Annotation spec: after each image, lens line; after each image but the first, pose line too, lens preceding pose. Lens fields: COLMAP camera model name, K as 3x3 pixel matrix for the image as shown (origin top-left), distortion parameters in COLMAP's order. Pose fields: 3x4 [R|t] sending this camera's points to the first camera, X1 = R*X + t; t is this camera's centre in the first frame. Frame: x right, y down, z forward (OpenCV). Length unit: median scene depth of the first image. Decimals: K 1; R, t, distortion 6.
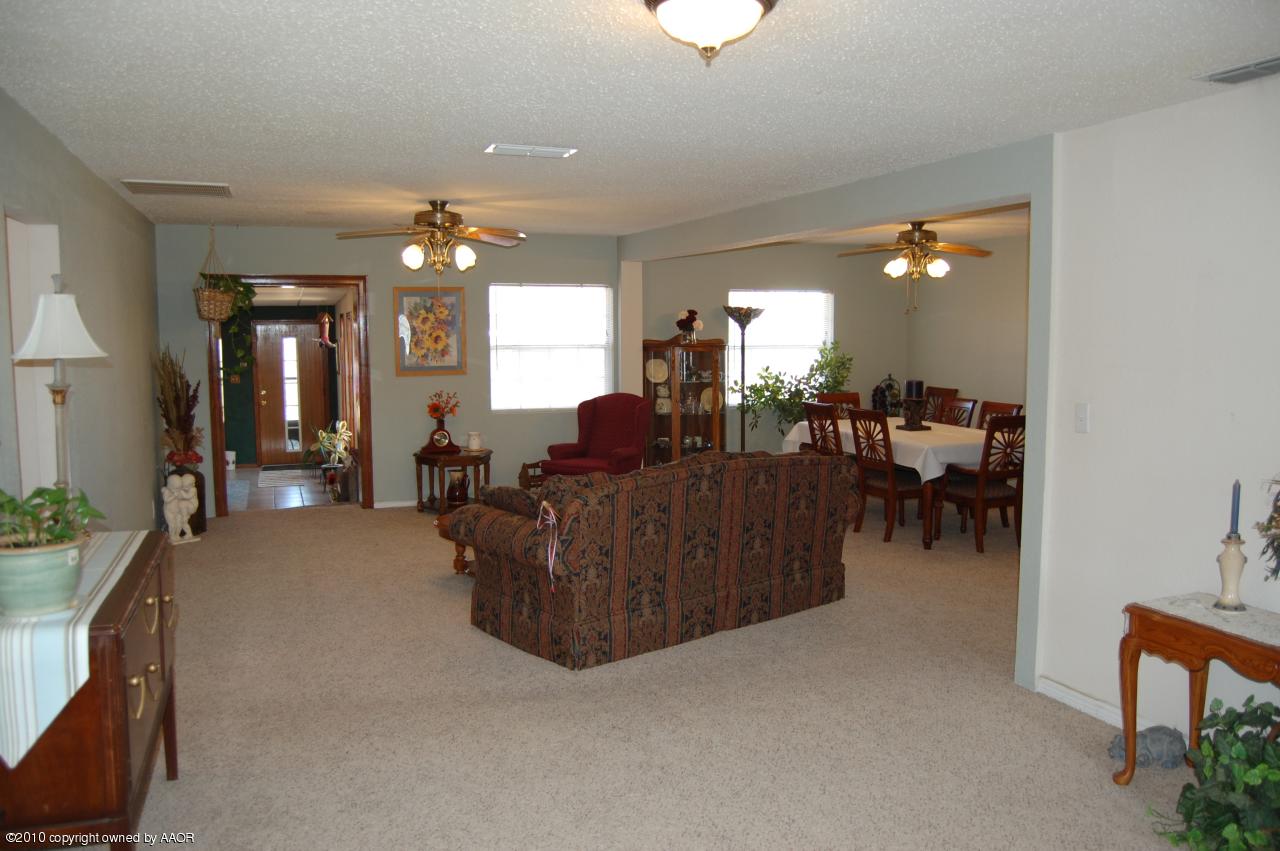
lens RADIAL K [[997.6, 0, 640.0], [0, 997.6, 425.5], [0, 0, 1]] dist [-0.088887, 0.009903]
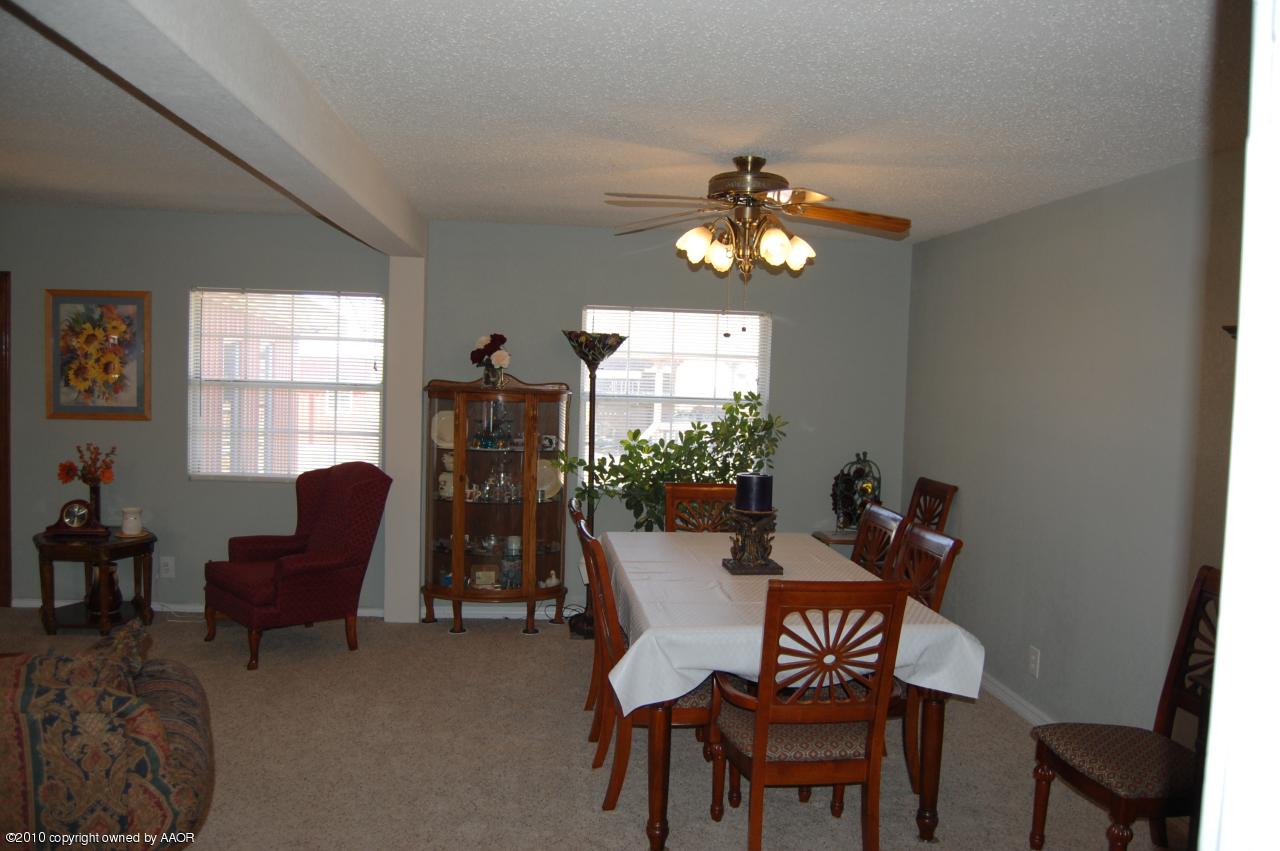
lens RADIAL K [[997.6, 0, 640.0], [0, 997.6, 425.5], [0, 0, 1]] dist [-0.088887, 0.009903]
pose [[0.966539, 0.047971, -0.251995, 0.316815], [-0.059461, 0.997500, -0.038176, -0.043043], [0.249534, 0.051882, 0.966975, 0.448219]]
